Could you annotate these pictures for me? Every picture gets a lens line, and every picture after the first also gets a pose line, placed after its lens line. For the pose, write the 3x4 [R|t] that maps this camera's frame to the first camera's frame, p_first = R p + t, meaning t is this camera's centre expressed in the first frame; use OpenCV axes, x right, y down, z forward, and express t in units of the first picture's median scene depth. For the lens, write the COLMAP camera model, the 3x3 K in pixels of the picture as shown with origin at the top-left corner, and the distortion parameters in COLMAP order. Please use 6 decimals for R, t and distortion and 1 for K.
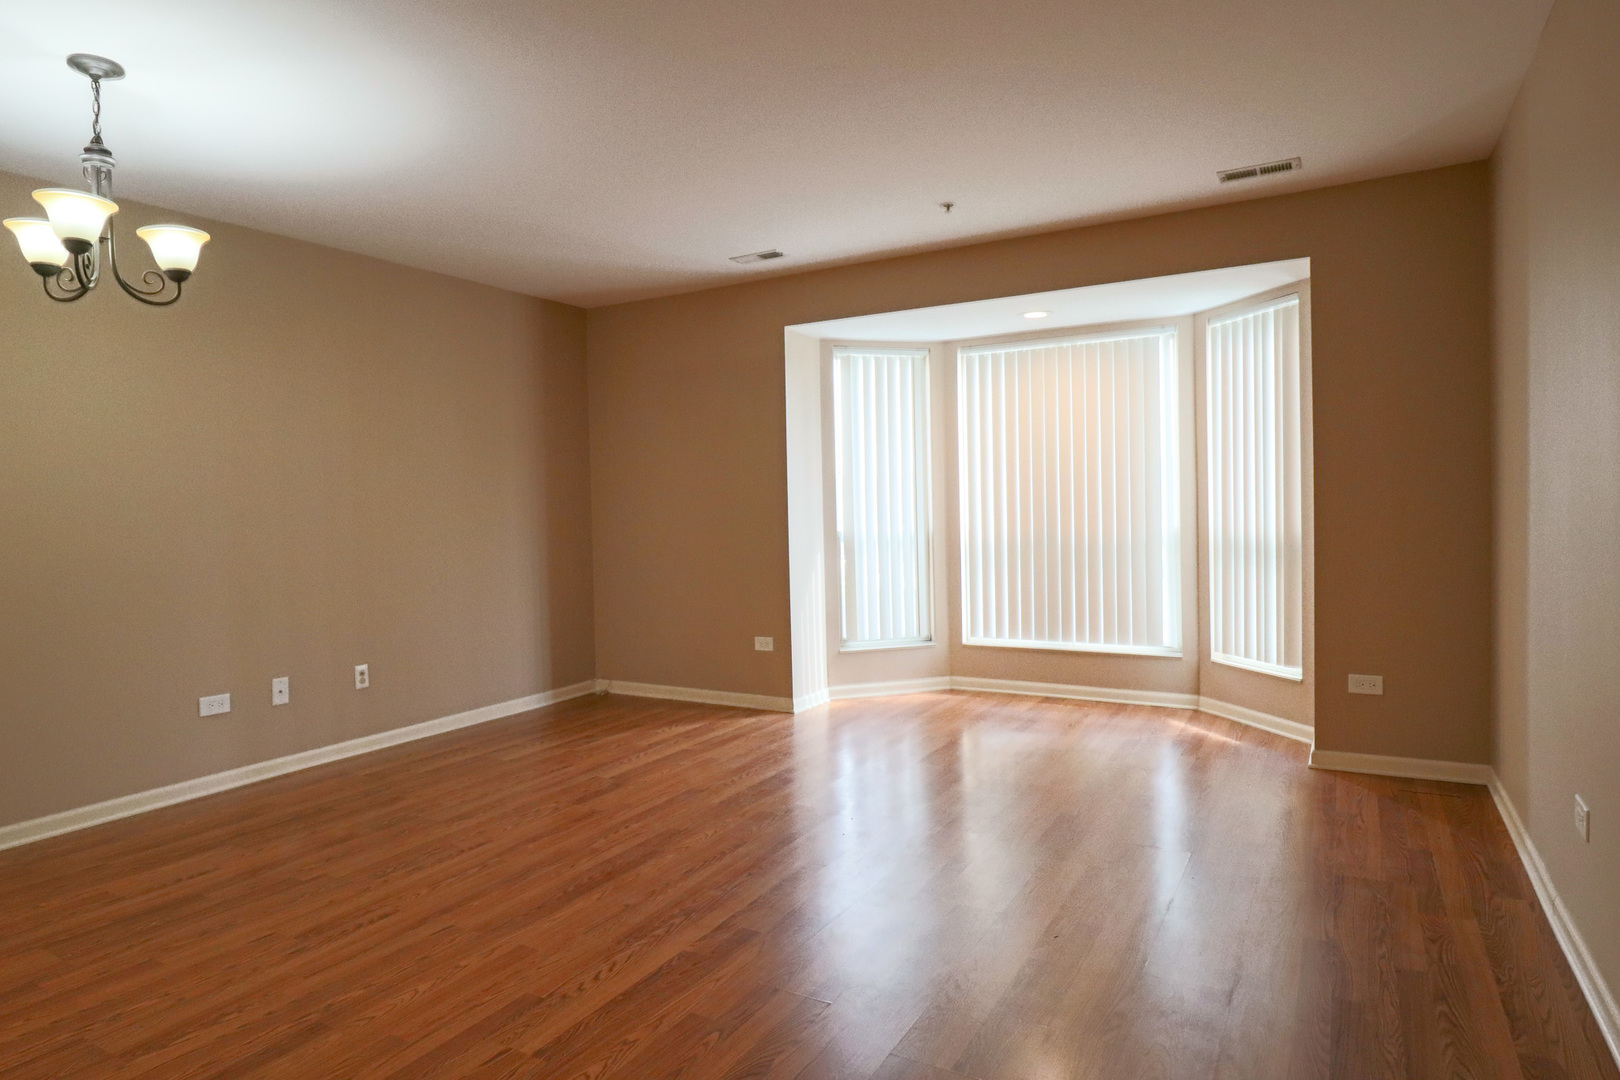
lens RADIAL K [[931.2, 0, 805.9], [0, 931.2, 521.3], [0, 0, 1]] dist [-0.002690, -0.001974]
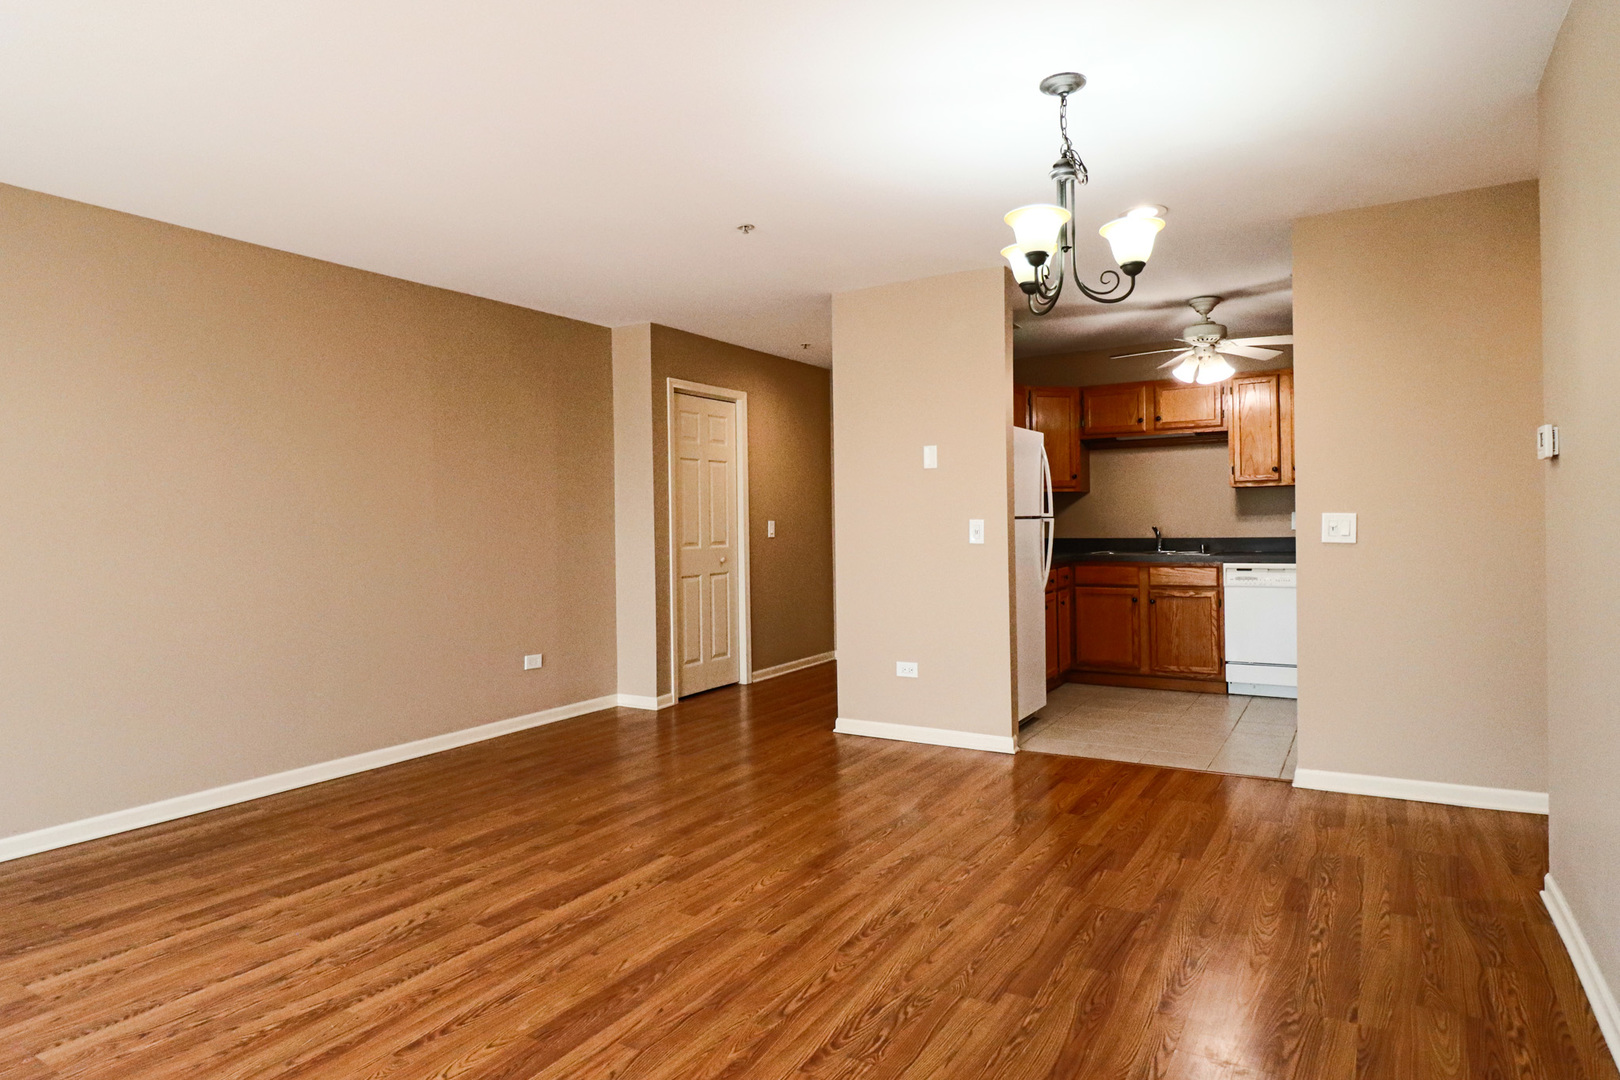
lens RADIAL K [[931.2, 0, 805.9], [0, 931.2, 521.3], [0, 0, 1]] dist [-0.002690, -0.001974]
pose [[-0.998866, 0.038739, 0.027664, -0.384583], [0.039279, 0.999043, 0.019265, -0.022868], [-0.026891, 0.020330, -0.999432, 1.651557]]
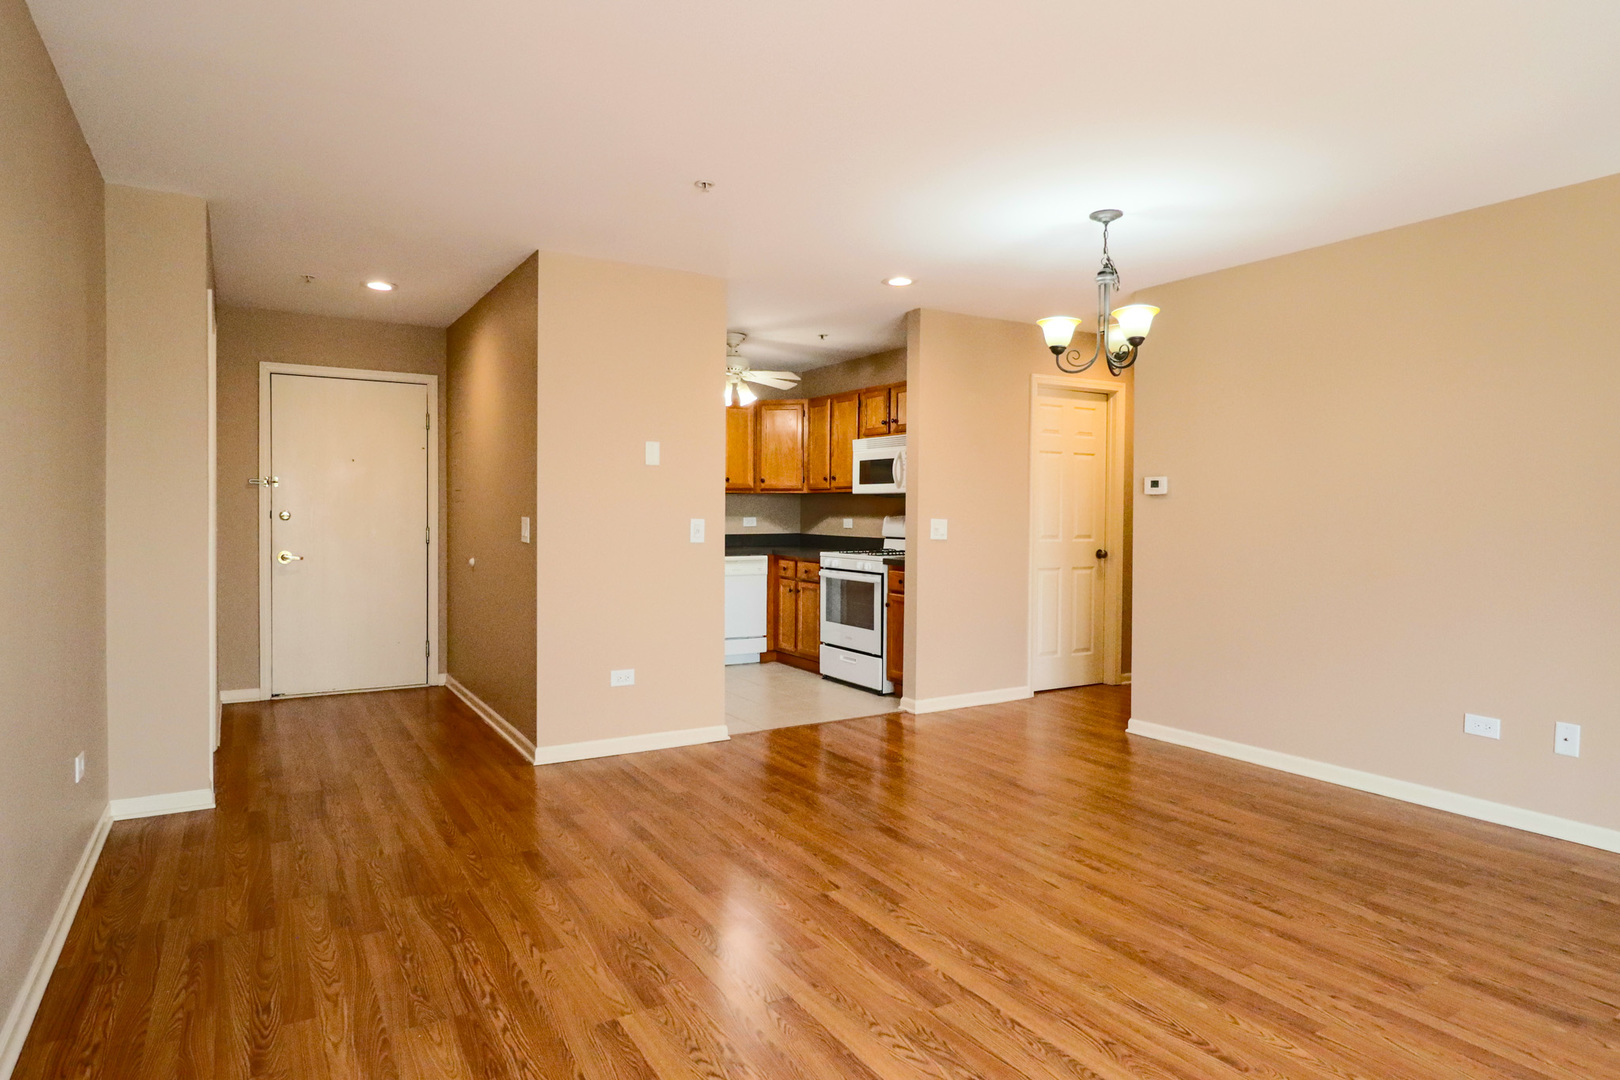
lens RADIAL K [[931.2, 0, 805.9], [0, 931.2, 521.3], [0, 0, 1]] dist [-0.002690, -0.001974]
pose [[-0.485241, 0.027696, -0.873942, 0.621575], [-0.013290, 0.999149, 0.039043, -0.043874], [0.874279, 0.030560, -0.484460, 1.050555]]
